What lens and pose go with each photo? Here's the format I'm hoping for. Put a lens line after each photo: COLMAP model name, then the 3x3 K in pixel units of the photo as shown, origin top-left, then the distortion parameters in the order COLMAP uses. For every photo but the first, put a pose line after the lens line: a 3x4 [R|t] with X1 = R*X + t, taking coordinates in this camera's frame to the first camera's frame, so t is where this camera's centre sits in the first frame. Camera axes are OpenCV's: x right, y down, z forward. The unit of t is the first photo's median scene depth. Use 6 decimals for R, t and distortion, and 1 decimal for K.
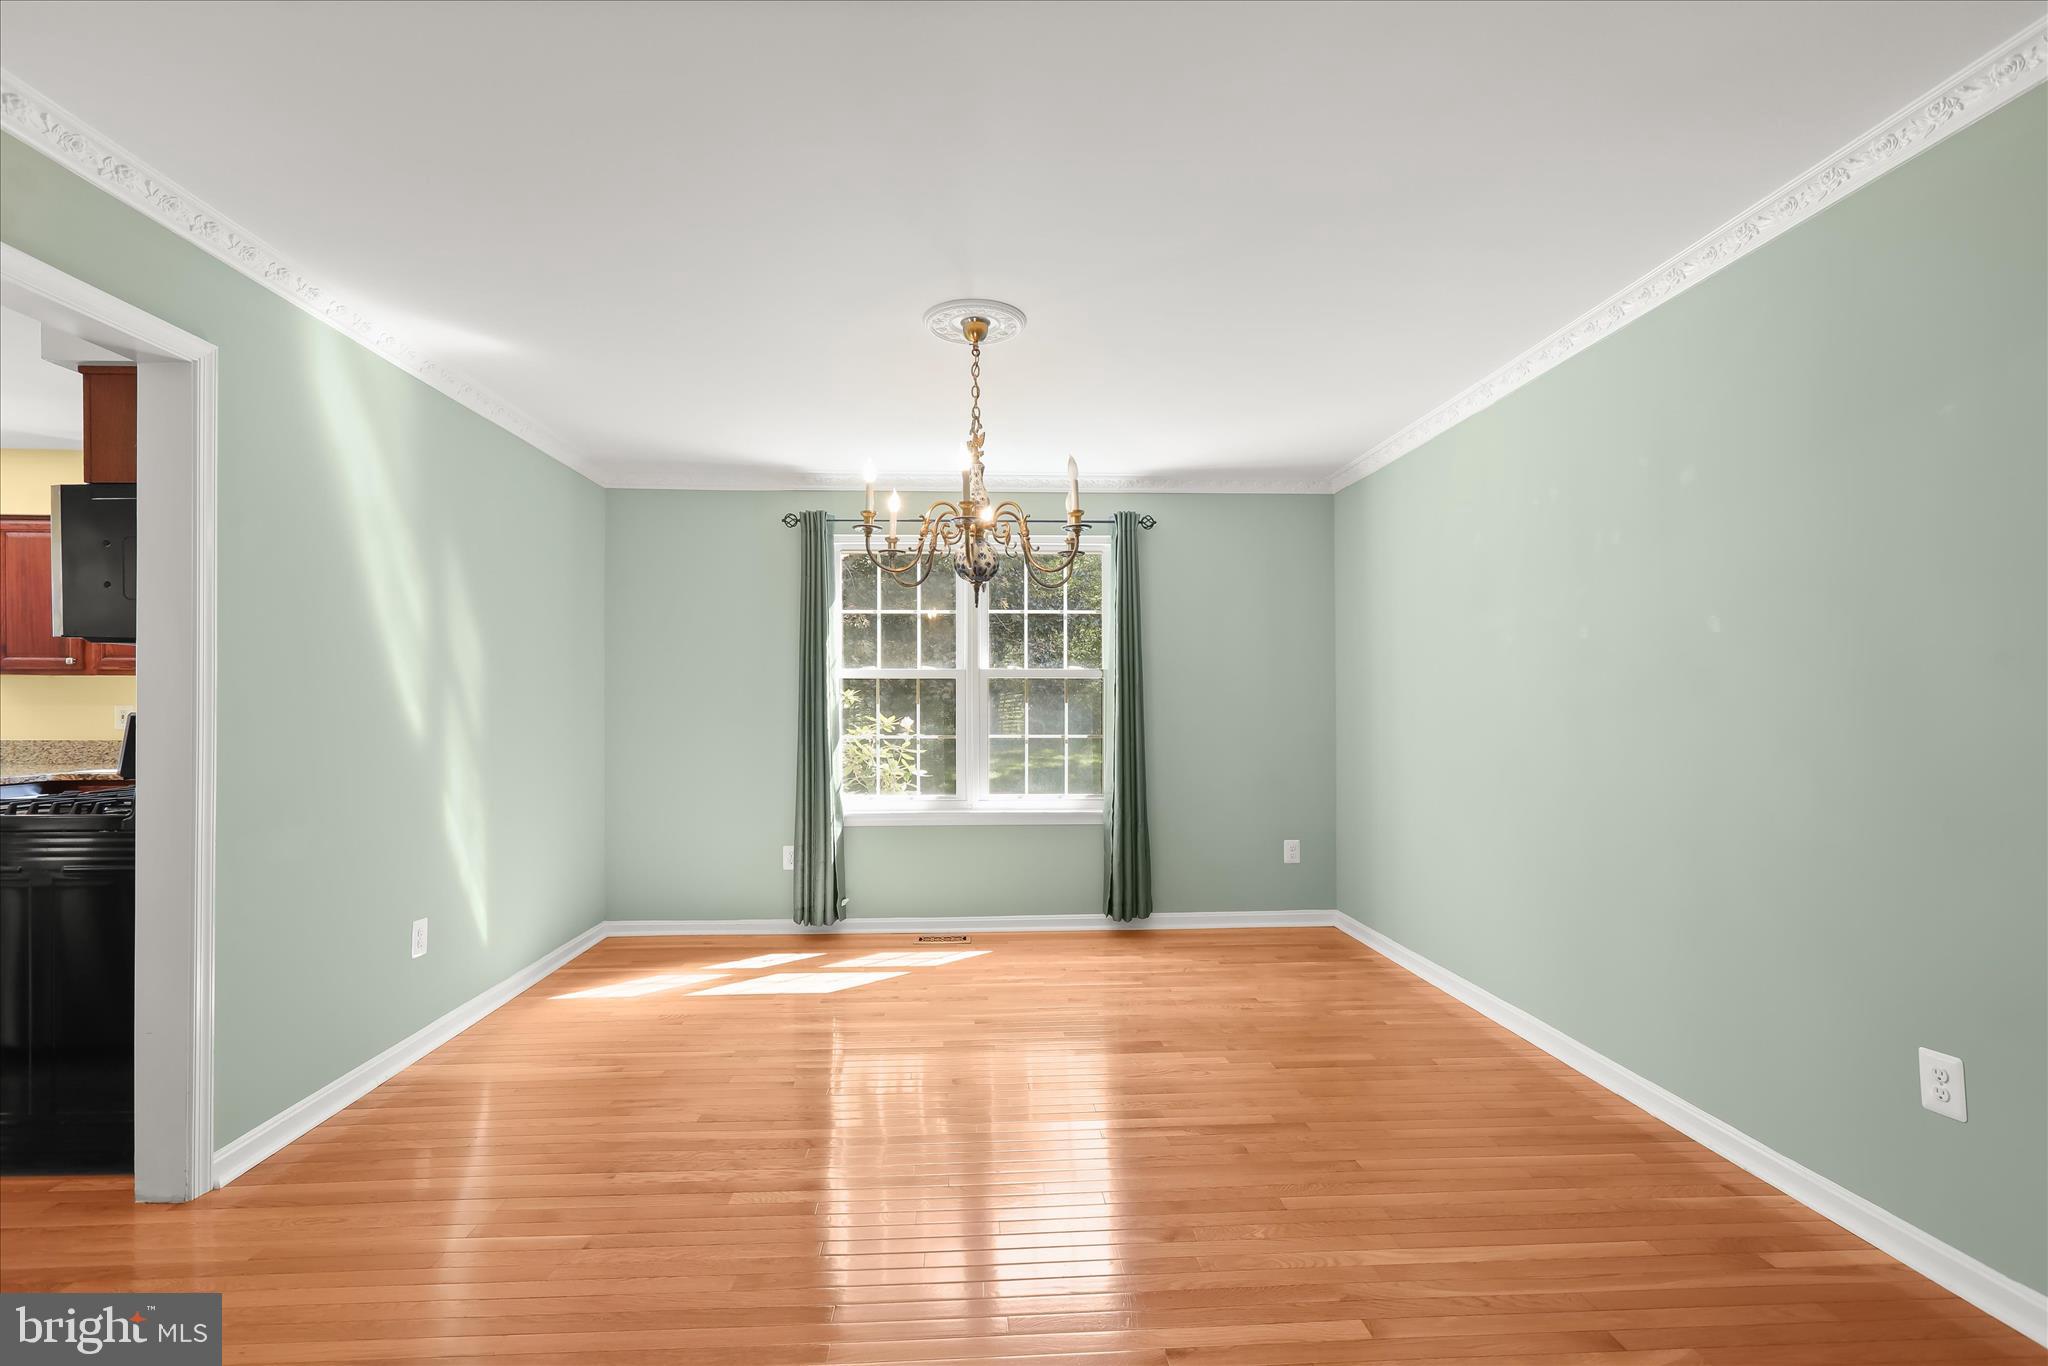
lens RADIAL K [[860.8, 0, 1087.0], [0, 860.8, 710.4], [0, 0, 1]] dist [-0.012924, 0.000270]
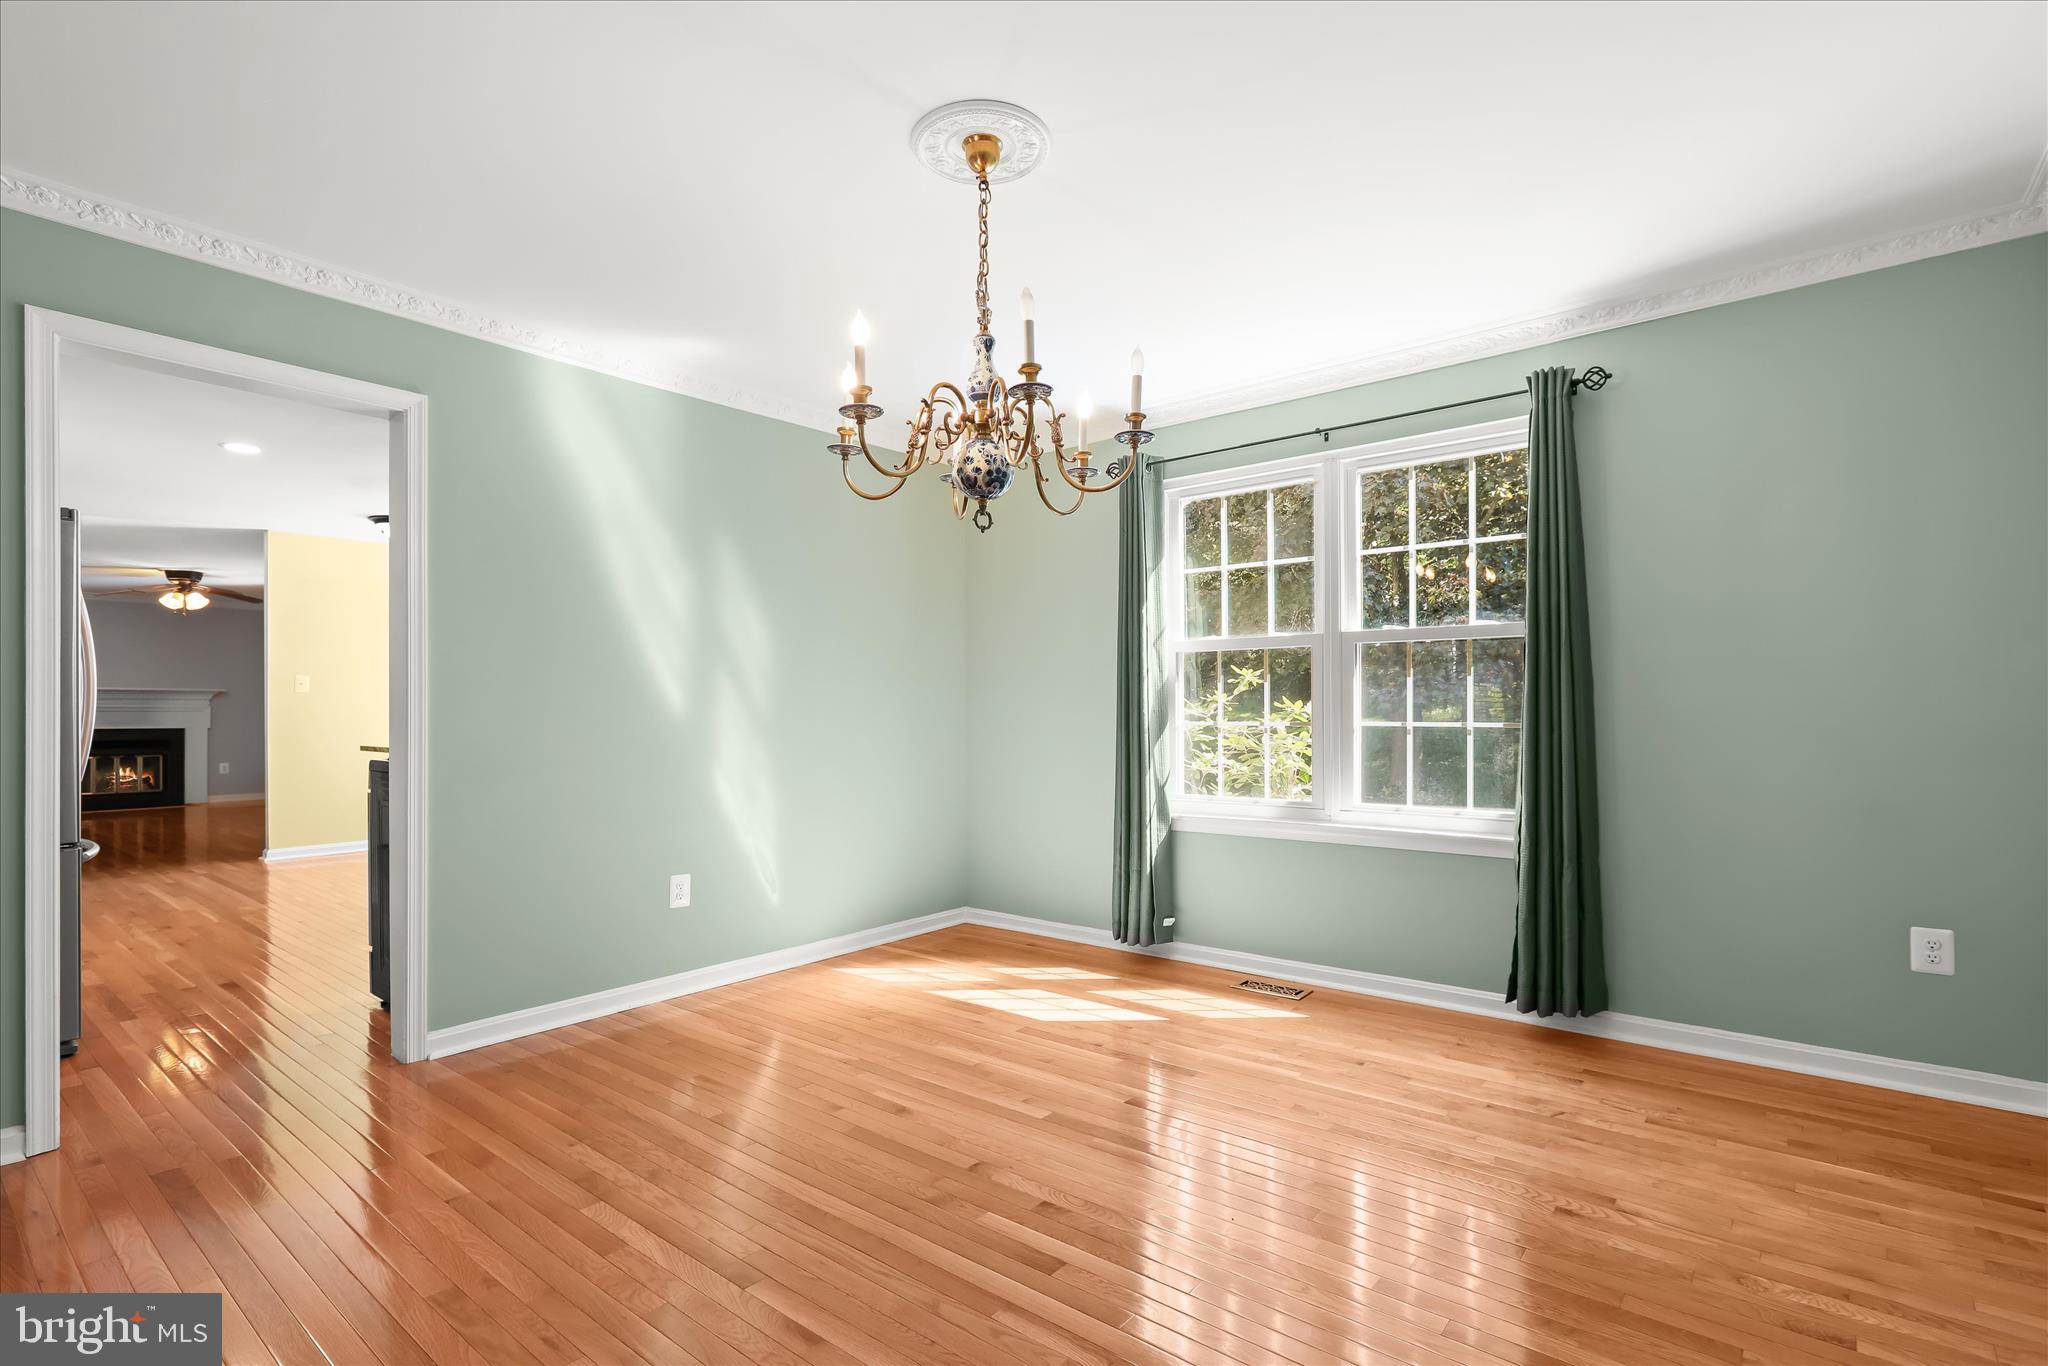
lens RADIAL K [[961.4, 0, 1019.1], [0, 961.4, 717.6], [0, 0, 1]] dist [-0.003473, 0.000718]
pose [[0.735377, 0.000989, -0.677658, 0.270288], [0.006179, 0.999948, 0.008165, 0.019348], [0.677630, -0.010192, 0.735332, 0.247848]]
